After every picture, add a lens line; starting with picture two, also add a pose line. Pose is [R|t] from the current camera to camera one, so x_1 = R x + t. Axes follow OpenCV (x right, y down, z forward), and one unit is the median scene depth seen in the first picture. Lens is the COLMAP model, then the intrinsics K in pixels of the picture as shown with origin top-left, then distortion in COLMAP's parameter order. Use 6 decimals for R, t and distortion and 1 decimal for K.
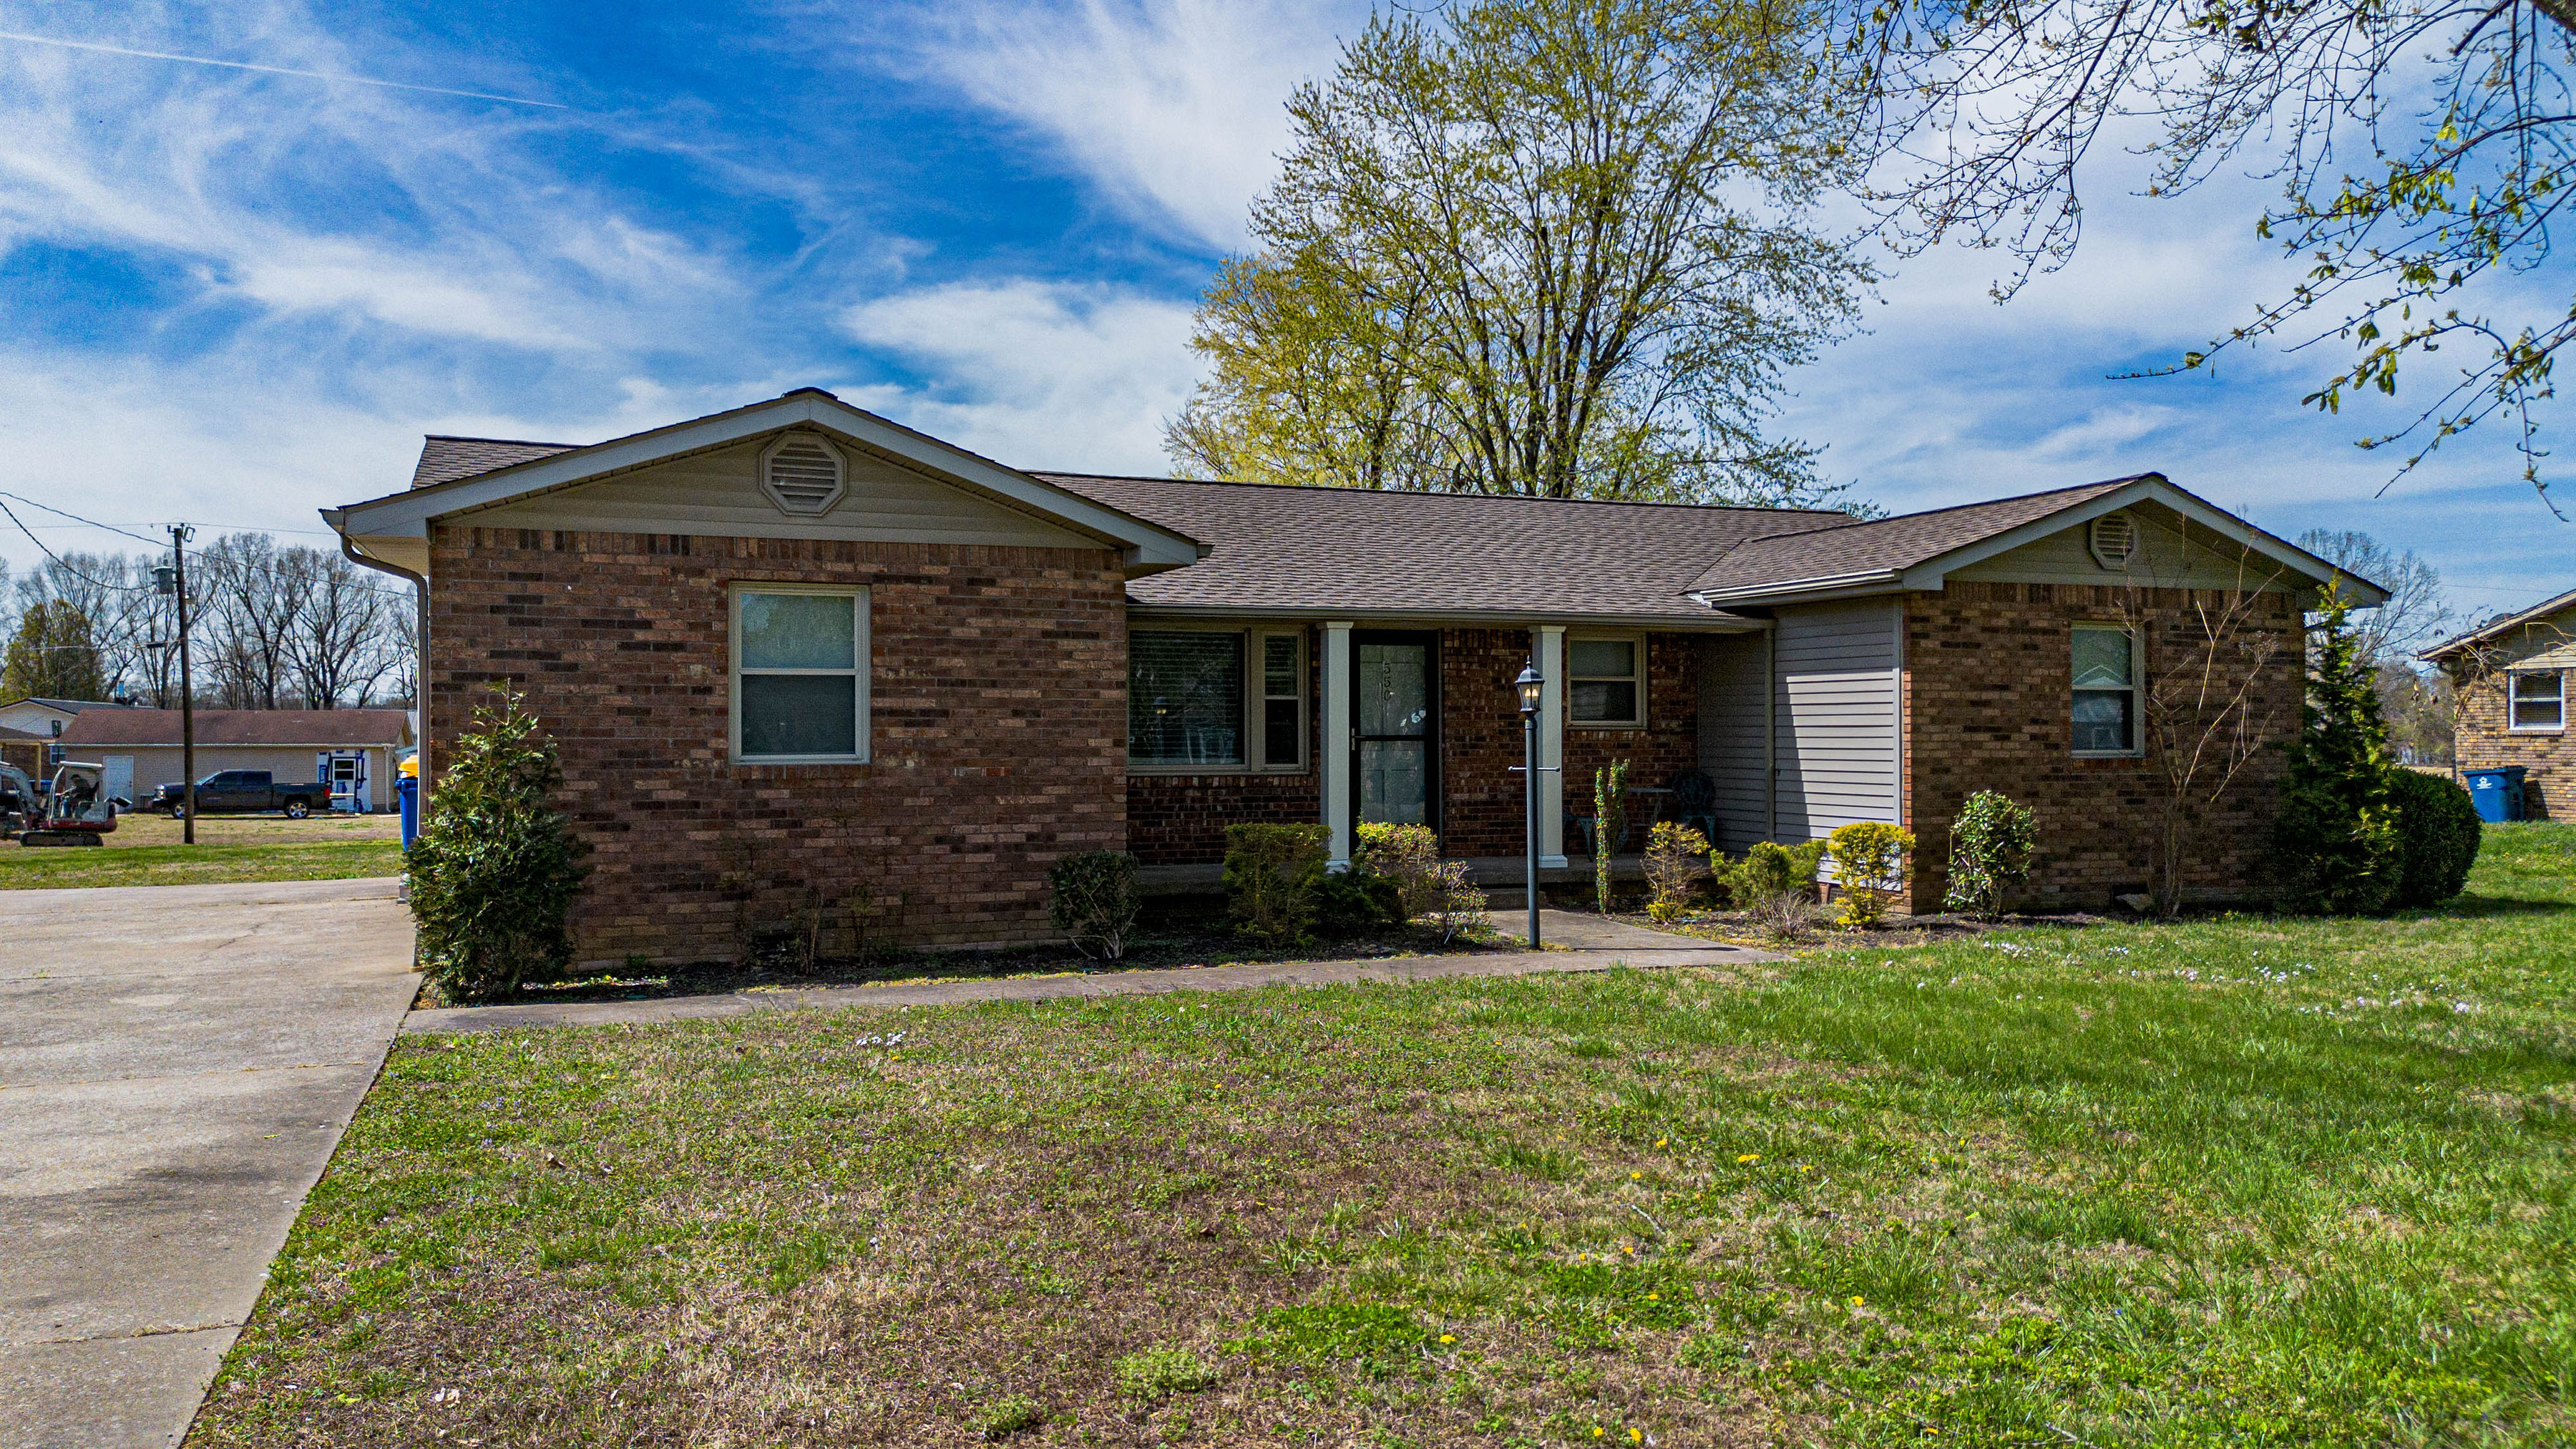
lens RADIAL K [[1816.1, 0, 1237.1], [0, 1816.1, 724.4], [0, 0, 1]] dist [0.082388, -0.075909]
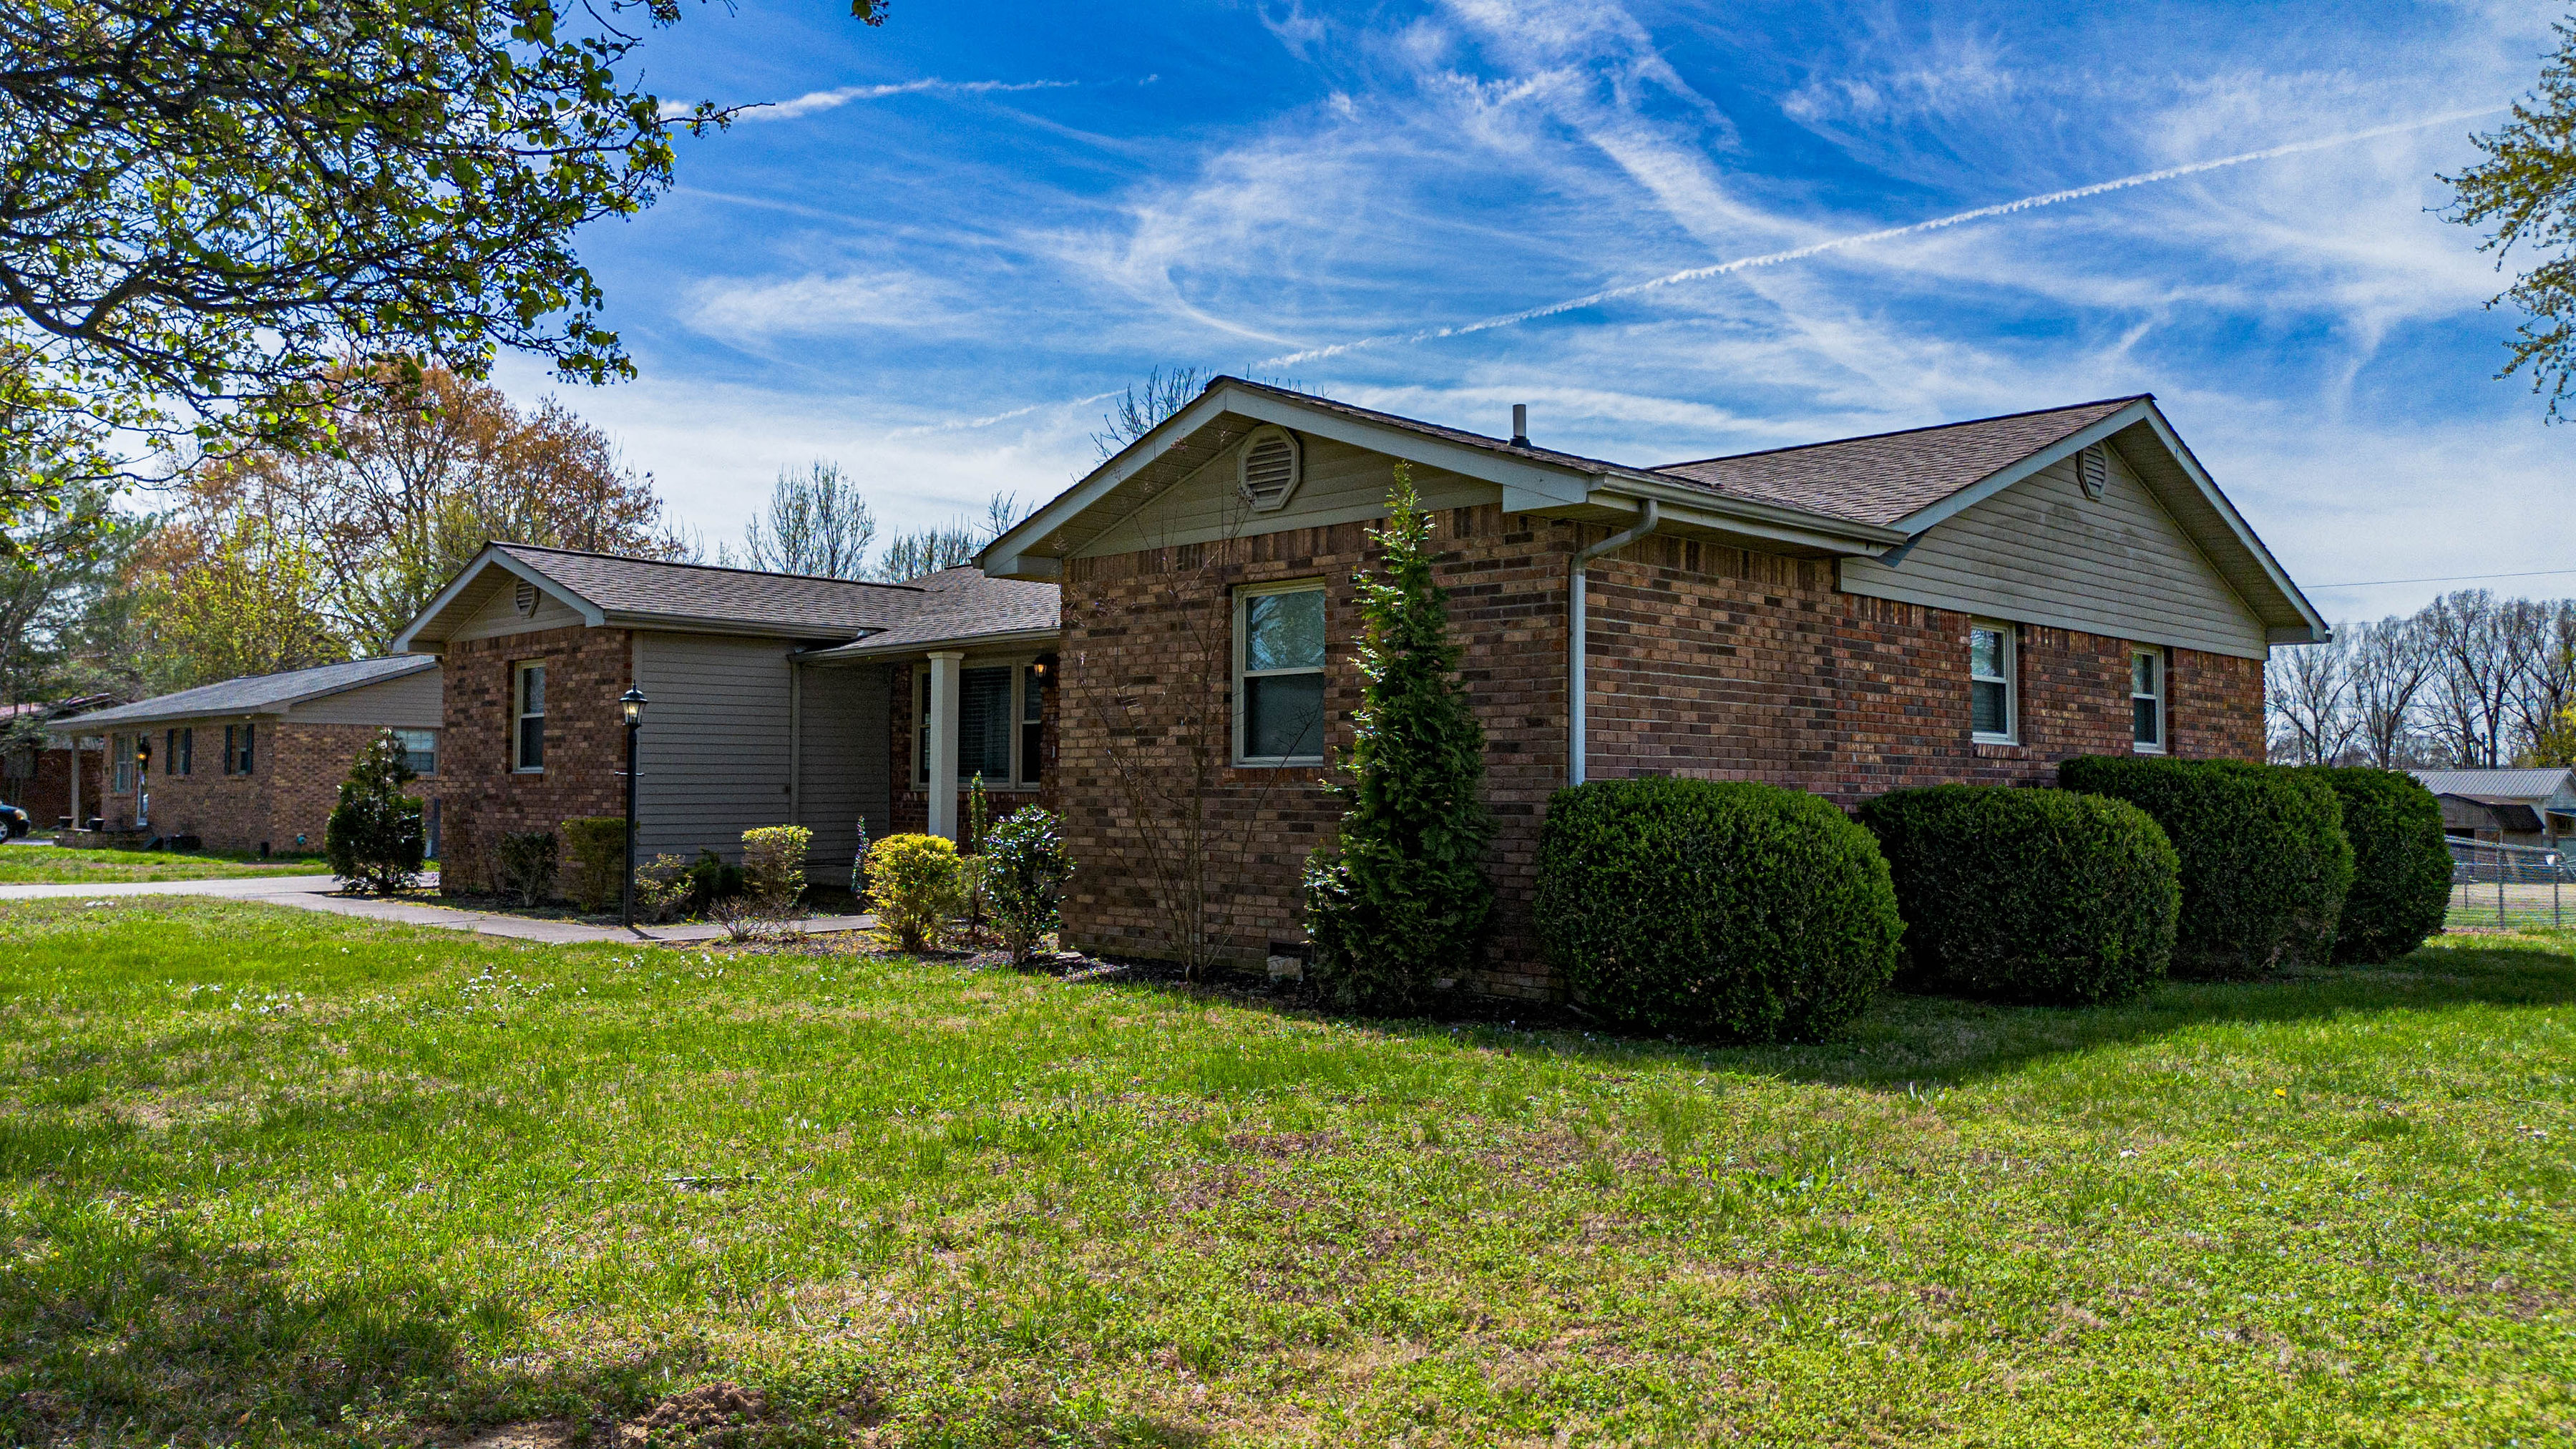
lens RADIAL K [[1824.7, 0, 1299.2], [0, 1824.7, 771.3], [0, 0, 1]] dist [0.068604, -0.066591]
pose [[0.425233, -0.009379, -0.905035, 1.182455], [-0.001772, 0.999936, -0.011195, 0.029029], [0.905082, 0.006365, 0.425189, 0.730896]]
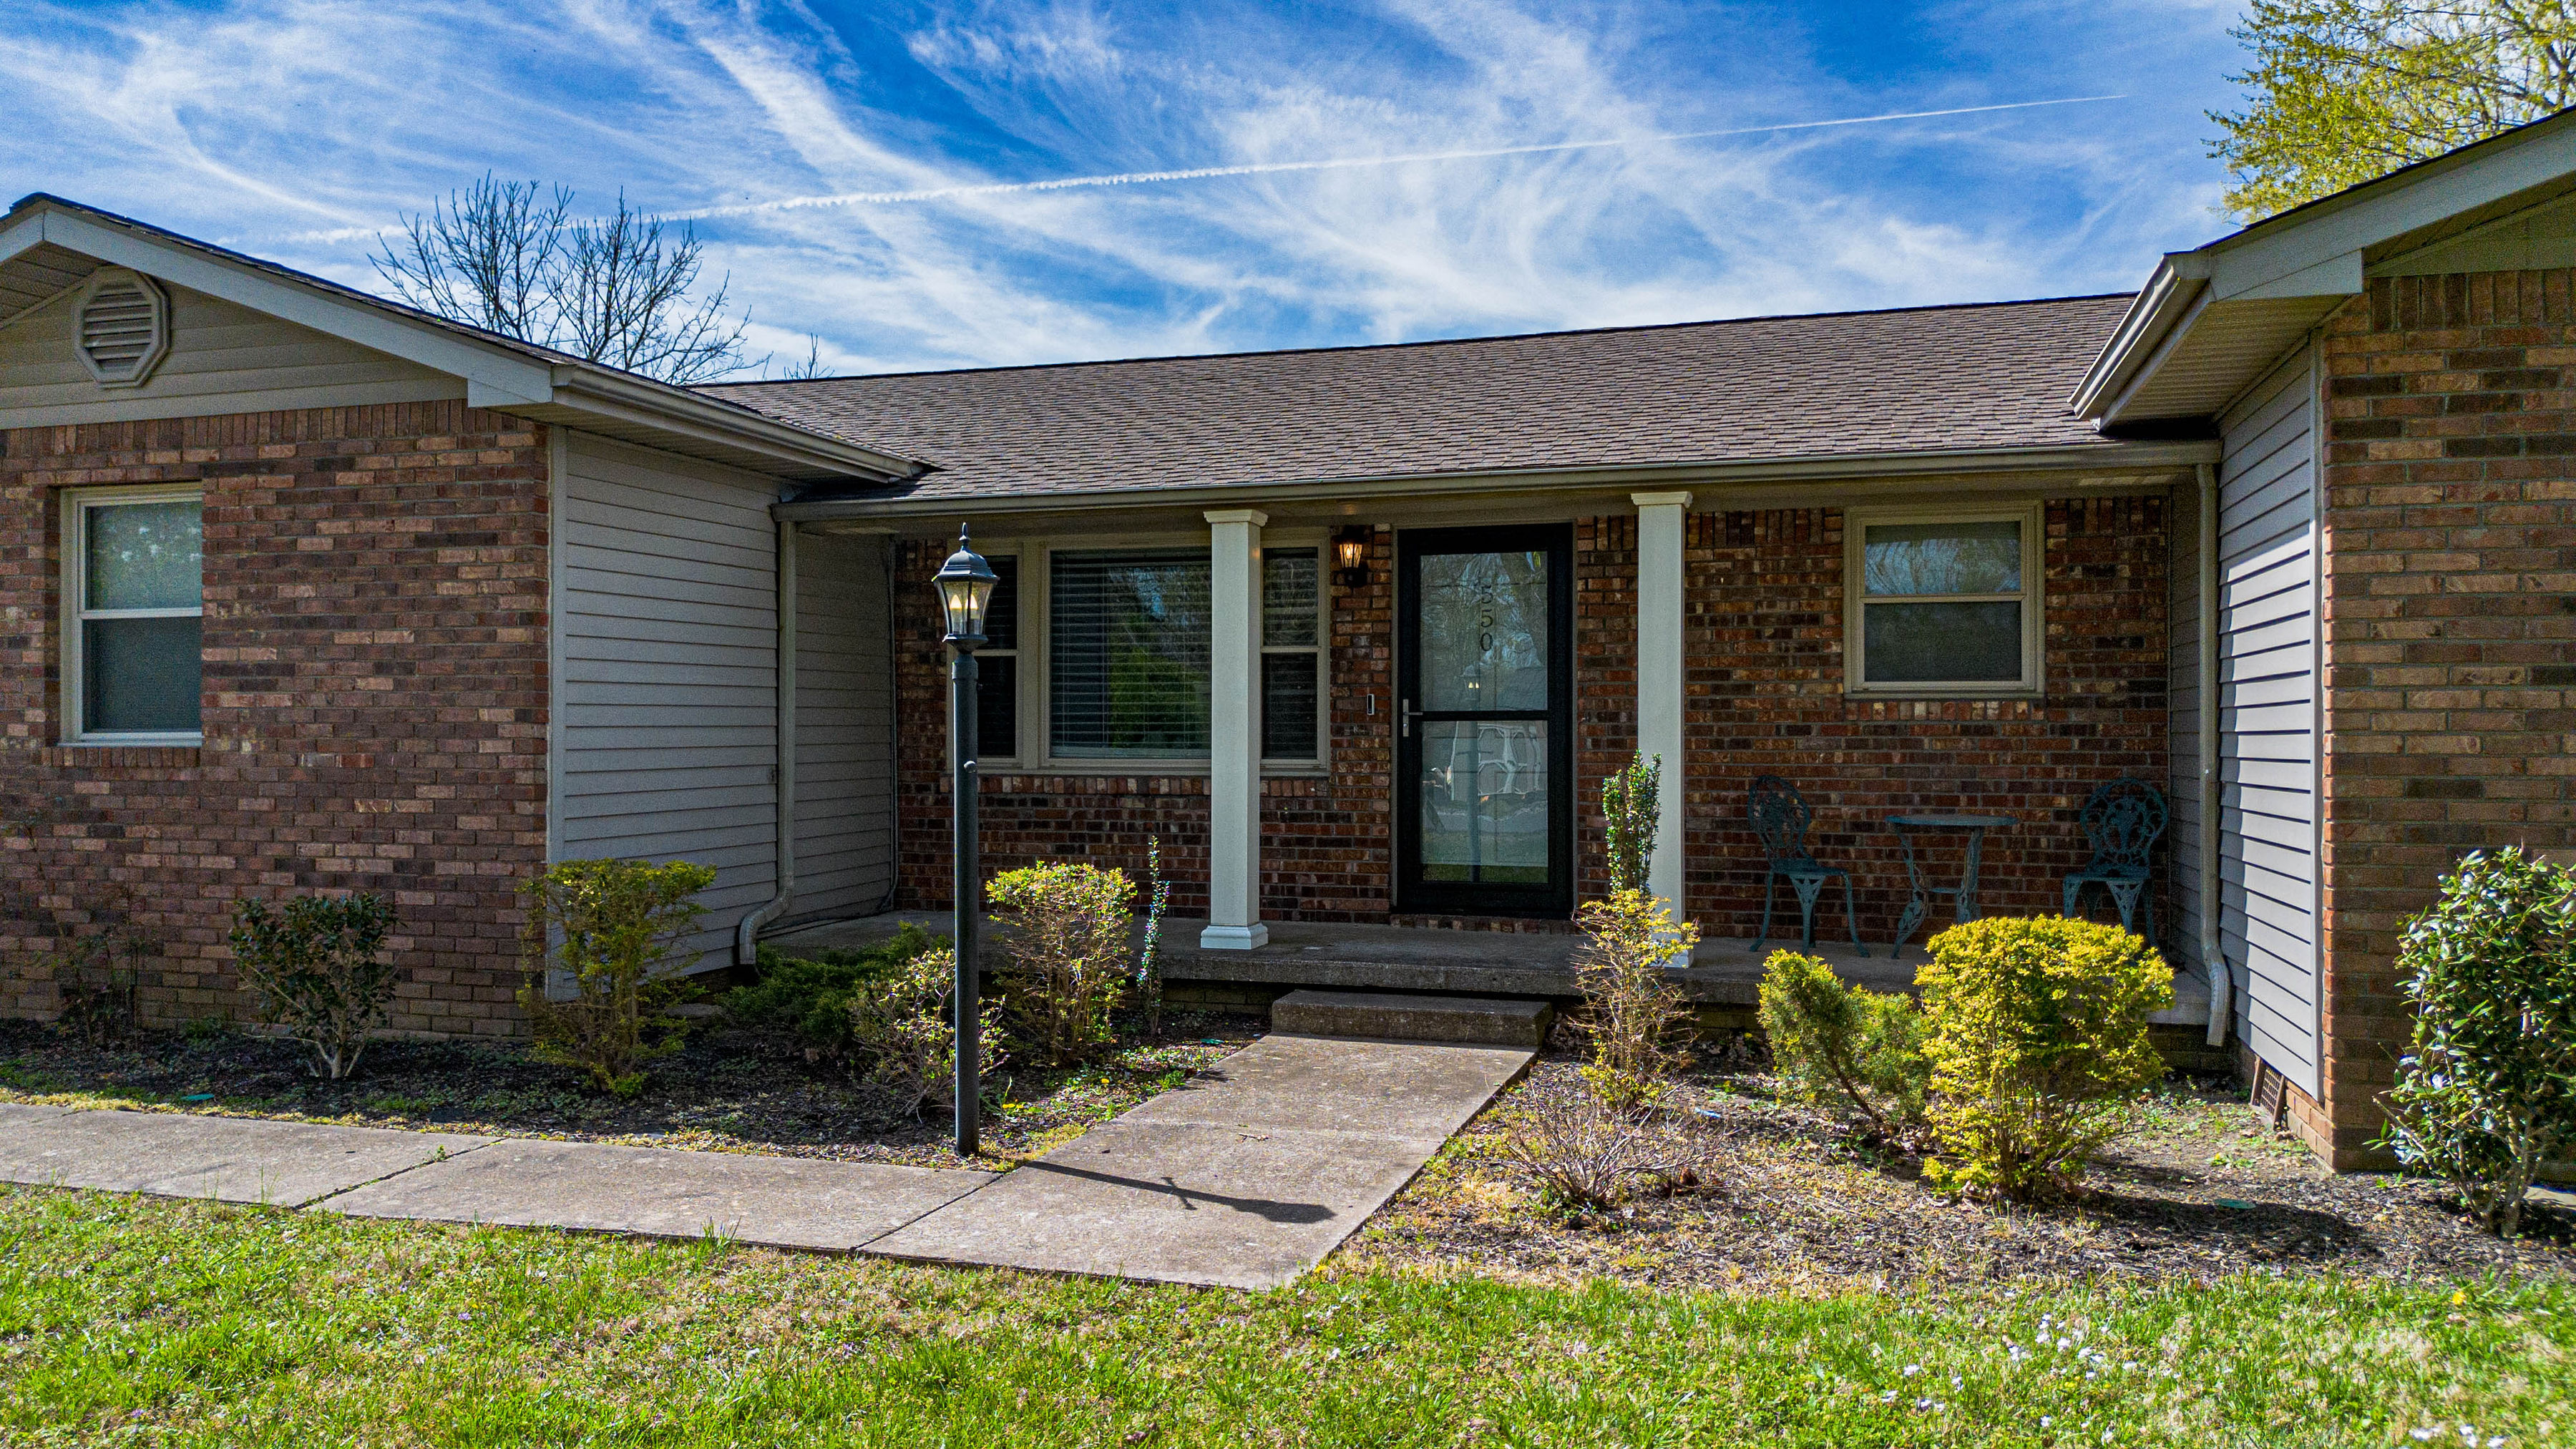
lens RADIAL K [[1814.0, 0, 1288.0], [0, 1814.0, 724.5], [0, 0, 1]] dist [0.067250, -0.066970]
pose [[0.793872, -0.002448, -0.608079, 0.423696], [0.001665, 0.999997, -0.001853, 0.012319], [0.608082, 0.000458, 0.793874, 0.562514]]
